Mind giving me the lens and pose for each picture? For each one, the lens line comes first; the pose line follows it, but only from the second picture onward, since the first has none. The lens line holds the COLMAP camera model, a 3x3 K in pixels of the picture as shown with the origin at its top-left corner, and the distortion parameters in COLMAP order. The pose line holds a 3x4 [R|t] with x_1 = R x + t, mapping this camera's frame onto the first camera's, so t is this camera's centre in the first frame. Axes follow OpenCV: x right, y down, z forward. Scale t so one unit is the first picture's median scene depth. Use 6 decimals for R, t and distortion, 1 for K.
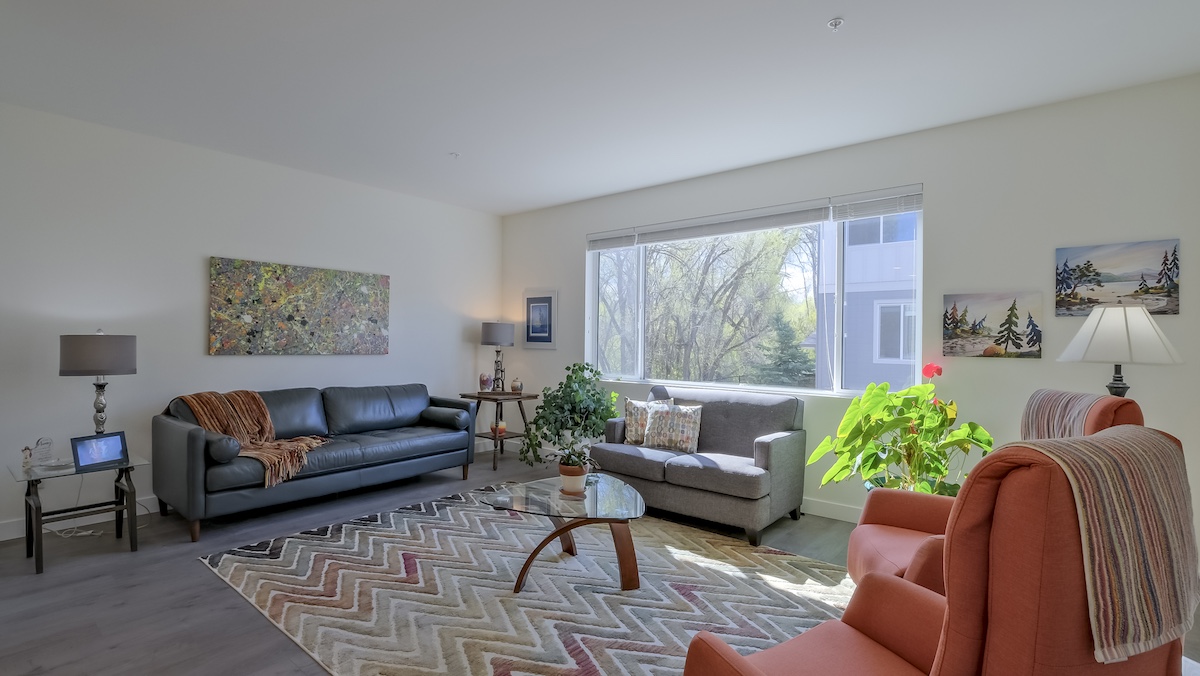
lens RADIAL K [[550.7, 0, 597.1], [0, 550.7, 345.6], [0, 0, 1]] dist [-0.005515, 0.000715]
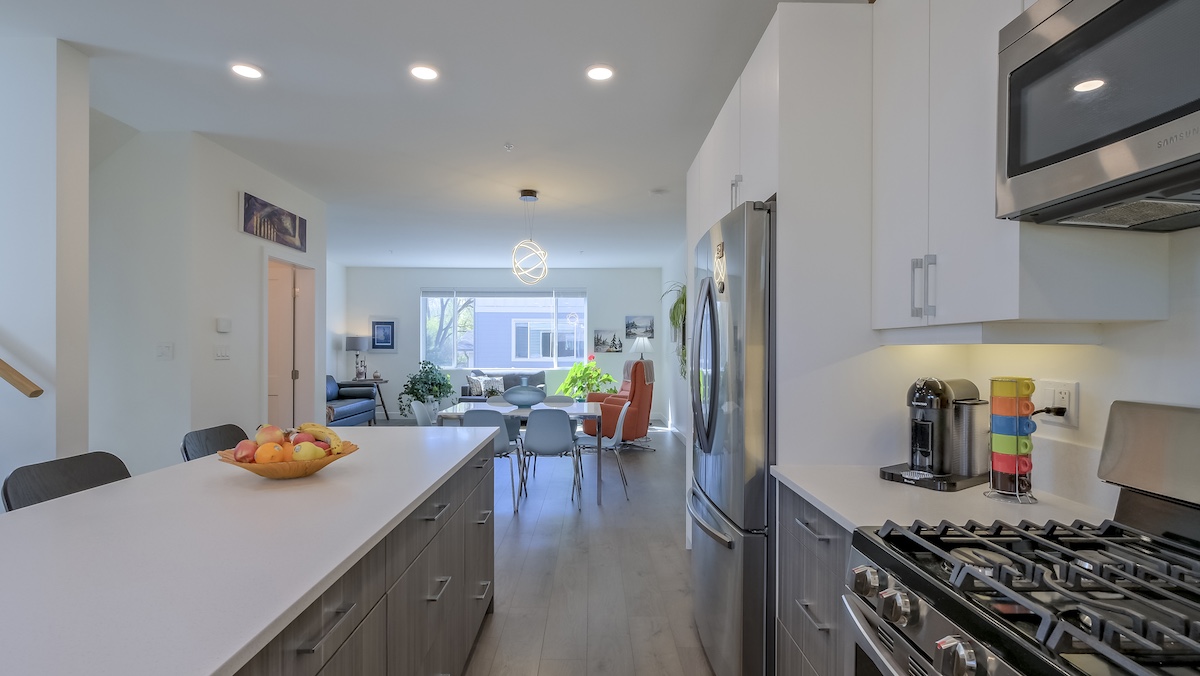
lens RADIAL K [[550.7, 0, 591.1], [0, 550.7, 351.0], [0, 0, 1]] dist [-0.005515, 0.000715]
pose [[0.770061, -0.011738, 0.637862, -1.156768], [0.011869, 0.999921, 0.004072, 0.001058], [-0.637860, 0.004435, 0.770140, -1.127860]]
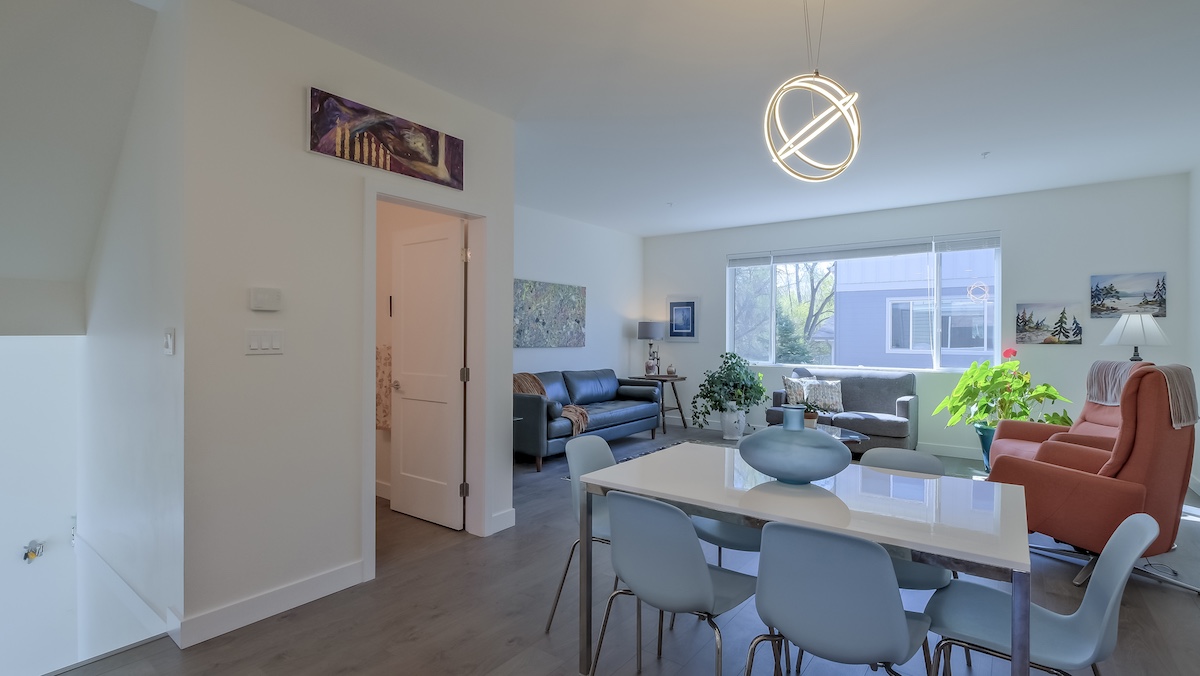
lens RADIAL K [[550.7, 0, 596.4], [0, 550.7, 338.0], [0, 0, 1]] dist [-0.005515, 0.000715]
pose [[0.999080, -0.007761, 0.042185, -0.622505], [0.007914, 0.999963, -0.003445, -0.000827], [-0.042156, 0.003776, 0.999104, -0.498875]]
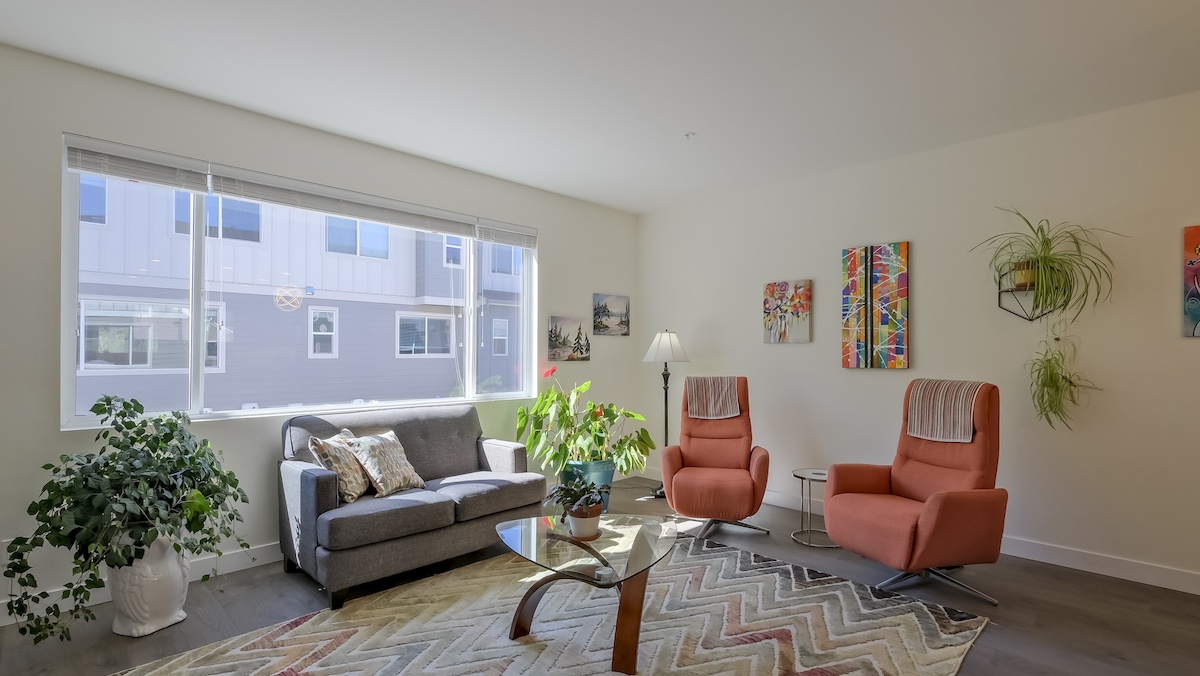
lens RADIAL K [[550.7, 0, 590.9], [0, 550.7, 350.4], [0, 0, 1]] dist [-0.005515, 0.000715]
pose [[0.089178, -0.006820, 0.995992, -0.736345], [0.003994, 0.999971, 0.006490, -0.016022], [-0.996008, 0.003399, 0.089202, 0.784024]]
